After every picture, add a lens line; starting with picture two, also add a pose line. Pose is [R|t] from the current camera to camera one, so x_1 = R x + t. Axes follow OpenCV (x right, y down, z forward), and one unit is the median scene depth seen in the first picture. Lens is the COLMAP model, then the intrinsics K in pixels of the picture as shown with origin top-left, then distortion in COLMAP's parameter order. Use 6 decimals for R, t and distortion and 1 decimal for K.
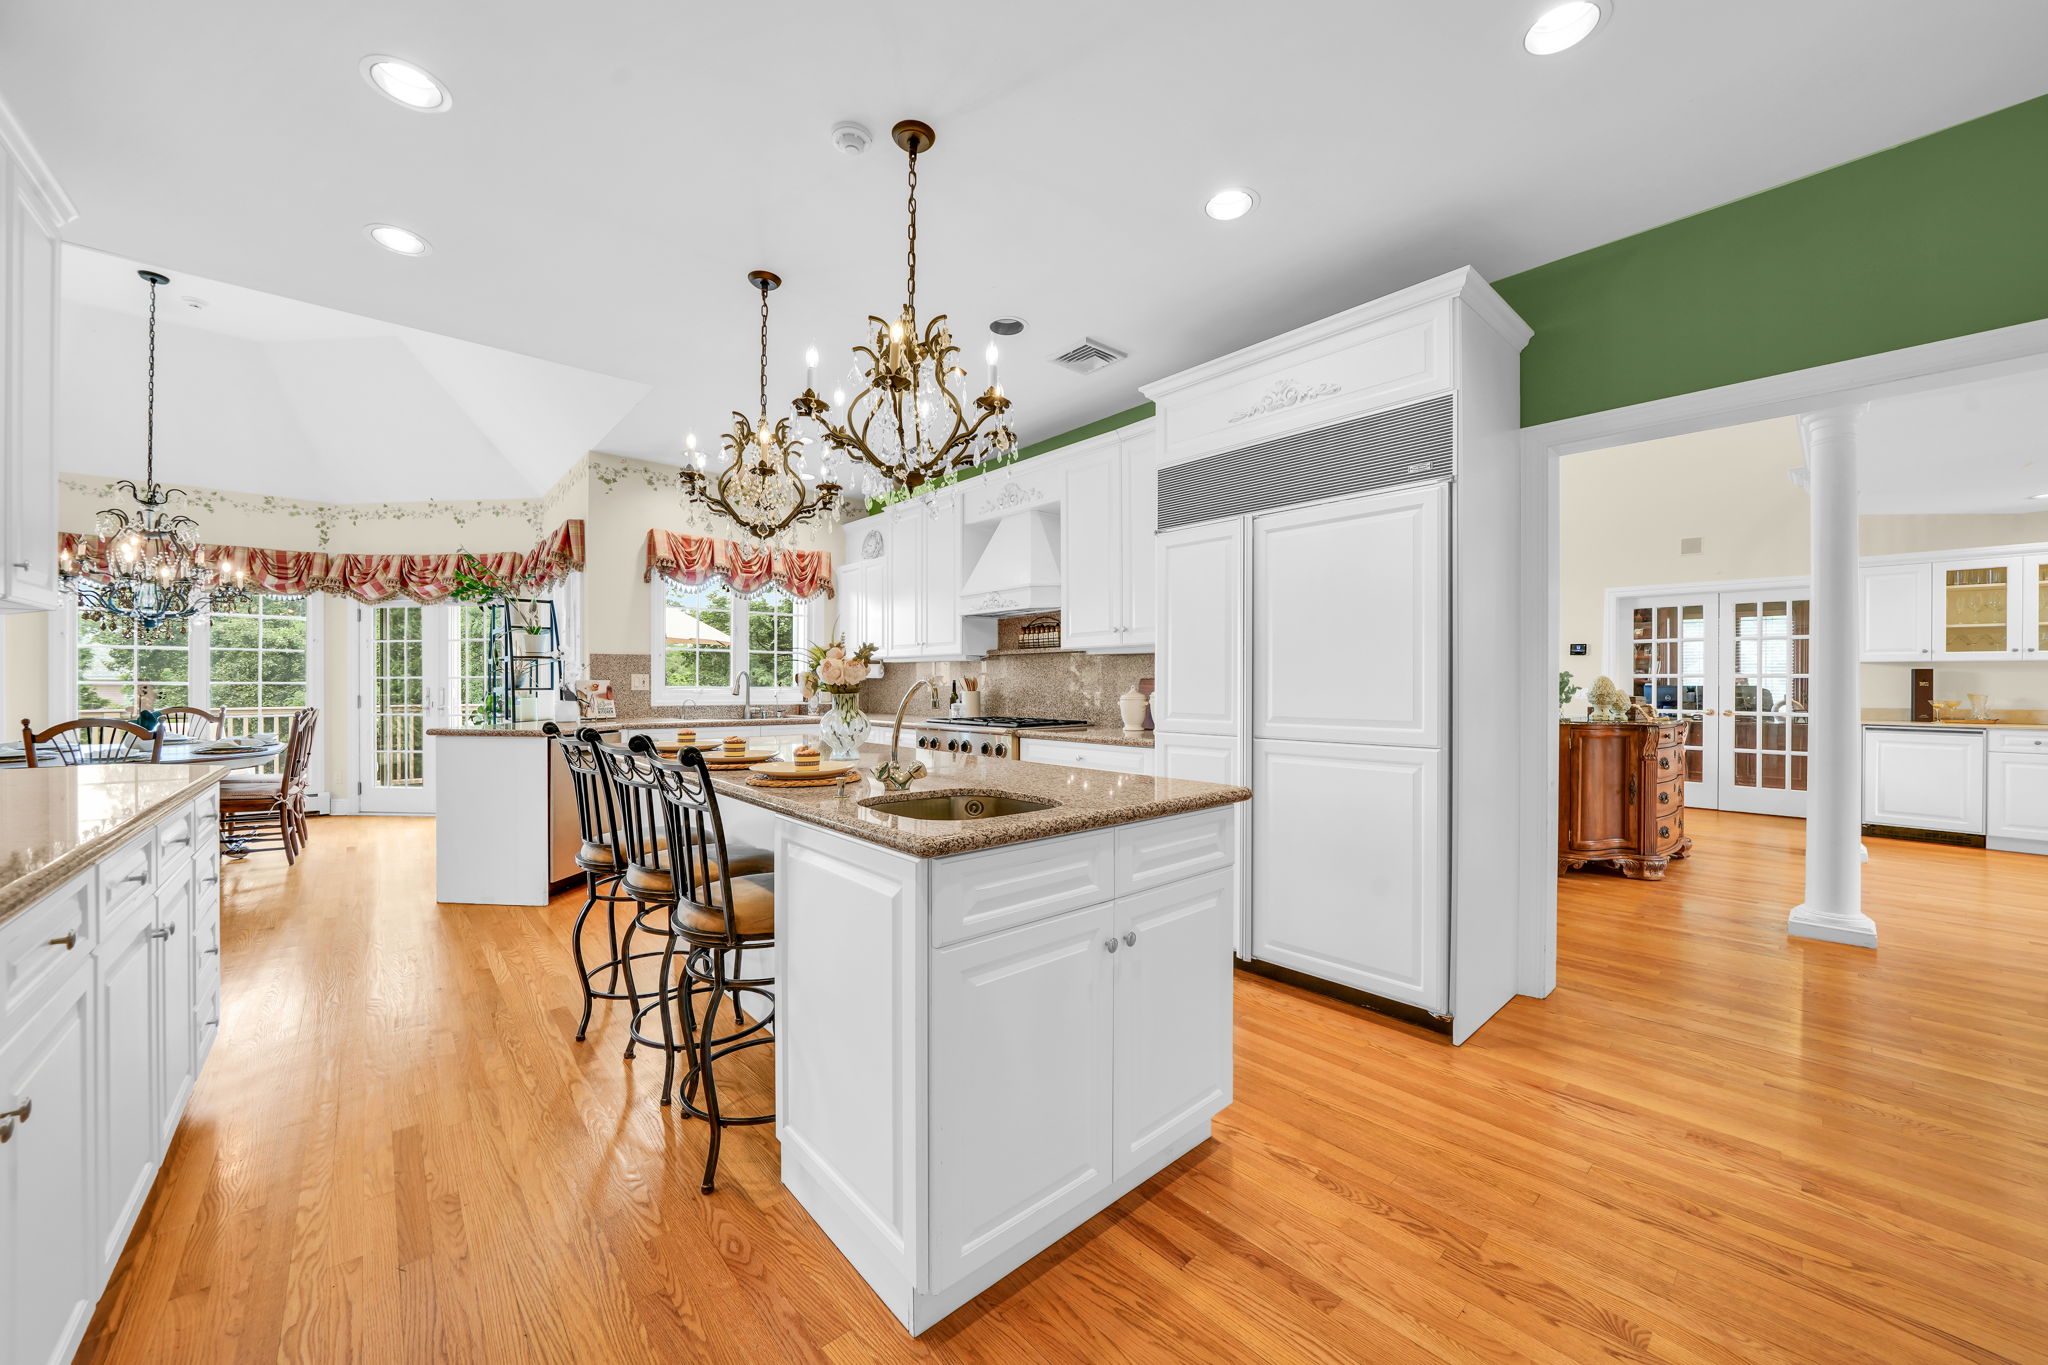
lens RADIAL K [[743.4, 0, 1014.6], [0, 743.4, 688.6], [0, 0, 1]] dist [-0.007813, 0.000878]
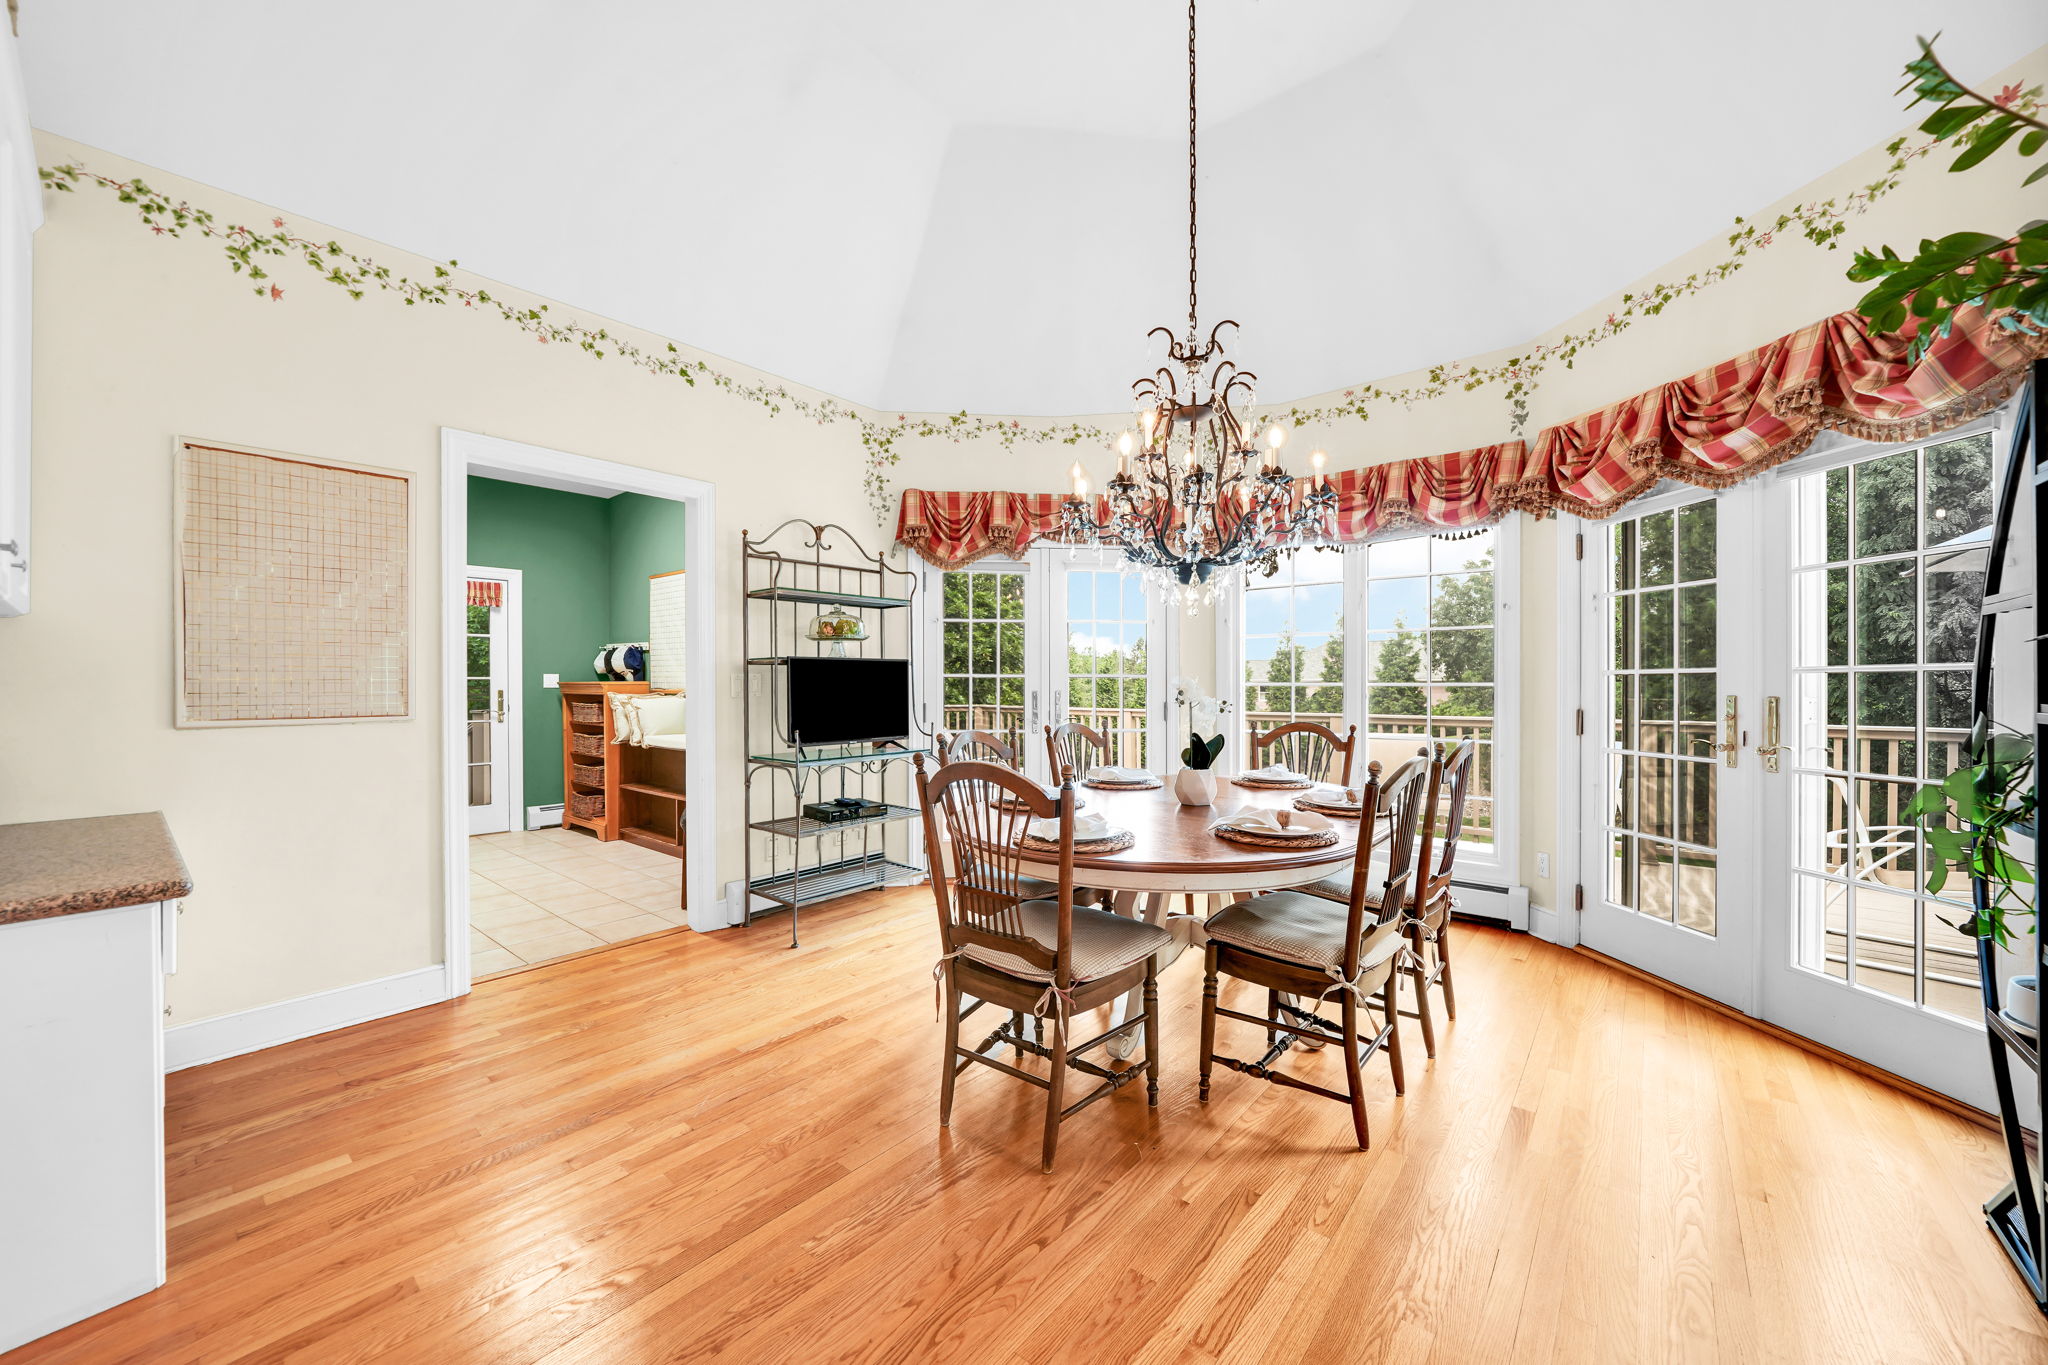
lens RADIAL K [[743.4, 0, 1021.4], [0, 743.4, 678.1], [0, 0, 1]] dist [-0.007813, 0.000878]
pose [[0.148003, -0.006103, -0.988968, -0.460921], [0.001078, 0.999981, -0.006010, -0.007958], [0.988986, -0.000177, 0.148006, 0.567356]]
